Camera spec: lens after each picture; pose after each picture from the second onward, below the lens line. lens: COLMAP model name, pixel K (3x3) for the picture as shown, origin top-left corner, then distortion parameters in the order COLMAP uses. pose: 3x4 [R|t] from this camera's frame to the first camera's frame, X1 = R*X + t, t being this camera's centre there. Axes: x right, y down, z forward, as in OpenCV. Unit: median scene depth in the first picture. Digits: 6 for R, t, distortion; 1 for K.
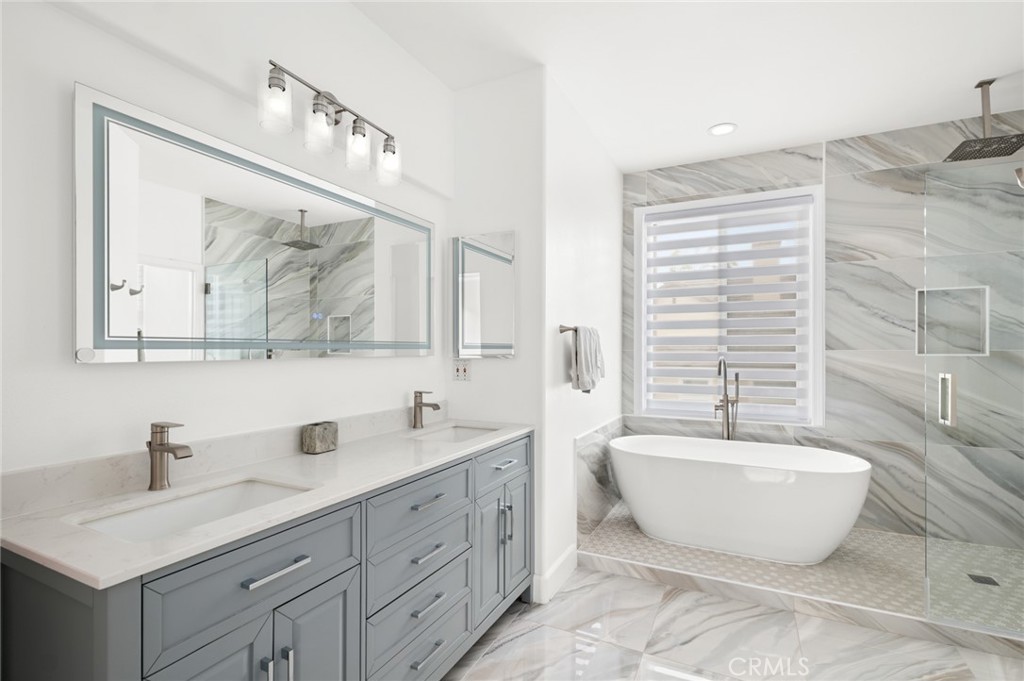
lens RADIAL K [[476.4, 0, 514.6], [0, 476.4, 338.9], [0, 0, 1]] dist [-0.001670, 0.000376]
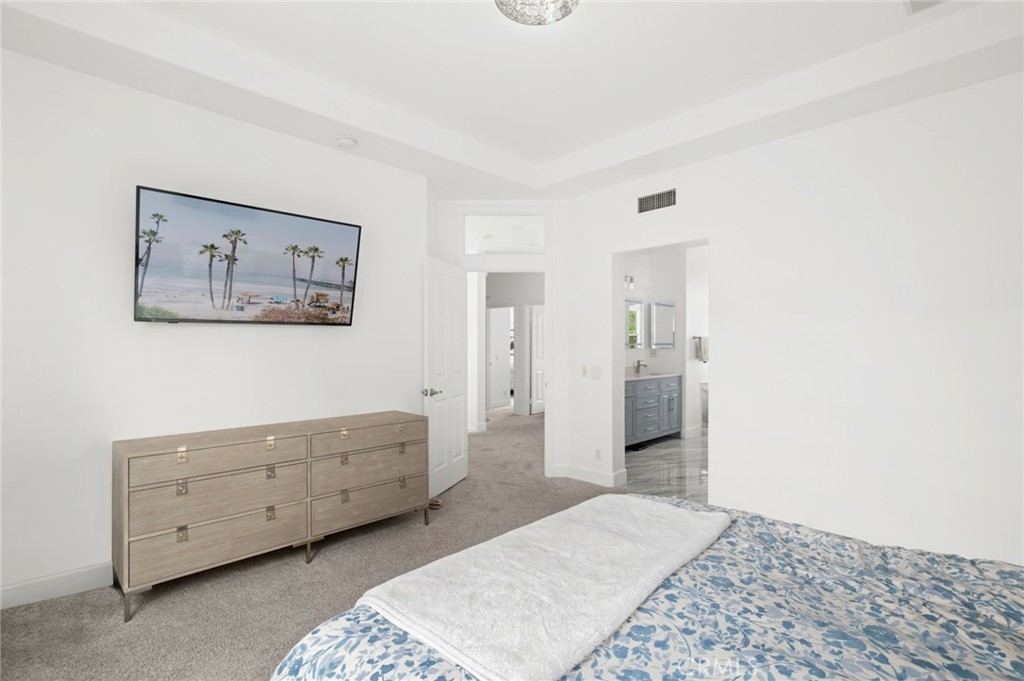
lens RADIAL K [[476.4, 0, 514.6], [0, 476.4, 338.9], [0, 0, 1]] dist [-0.001670, 0.000376]
pose [[0.946316, -0.003796, -0.323220, 0.017739], [0.007489, 0.999920, 0.010181, -0.053155], [0.323155, -0.012055, 0.946269, -1.939464]]
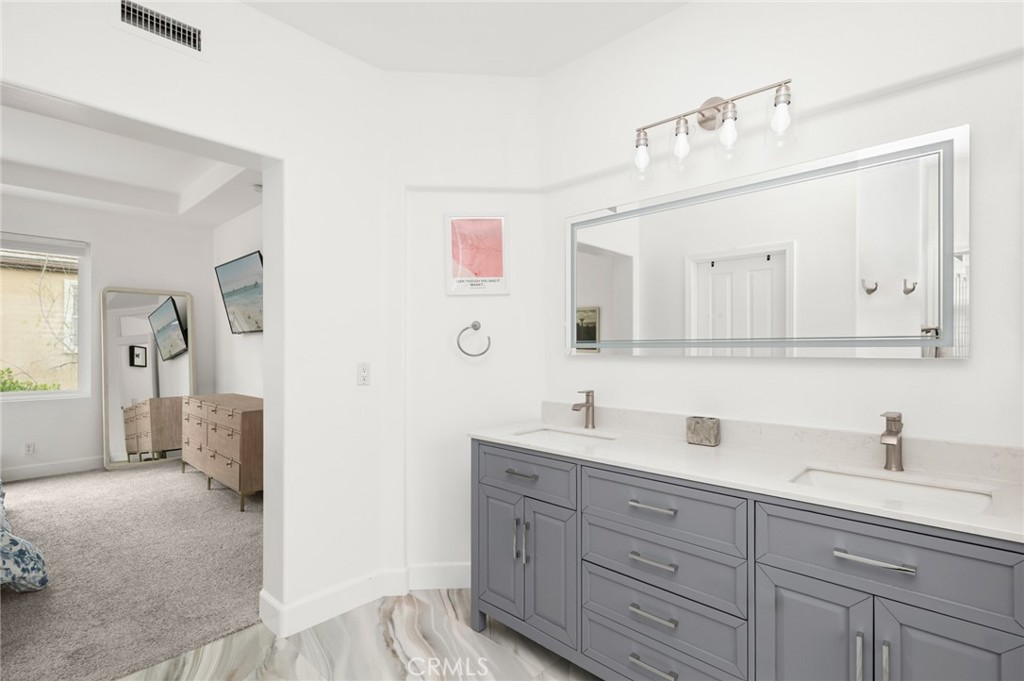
lens RADIAL K [[476.4, 0, 514.6], [0, 476.4, 338.9], [0, 0, 1]] dist [-0.001670, 0.000376]
pose [[-0.285491, -0.019620, -0.958180, 0.589203], [0.022904, 0.999365, -0.027288, 0.017116], [0.958108, -0.029737, -0.284861, 0.729723]]
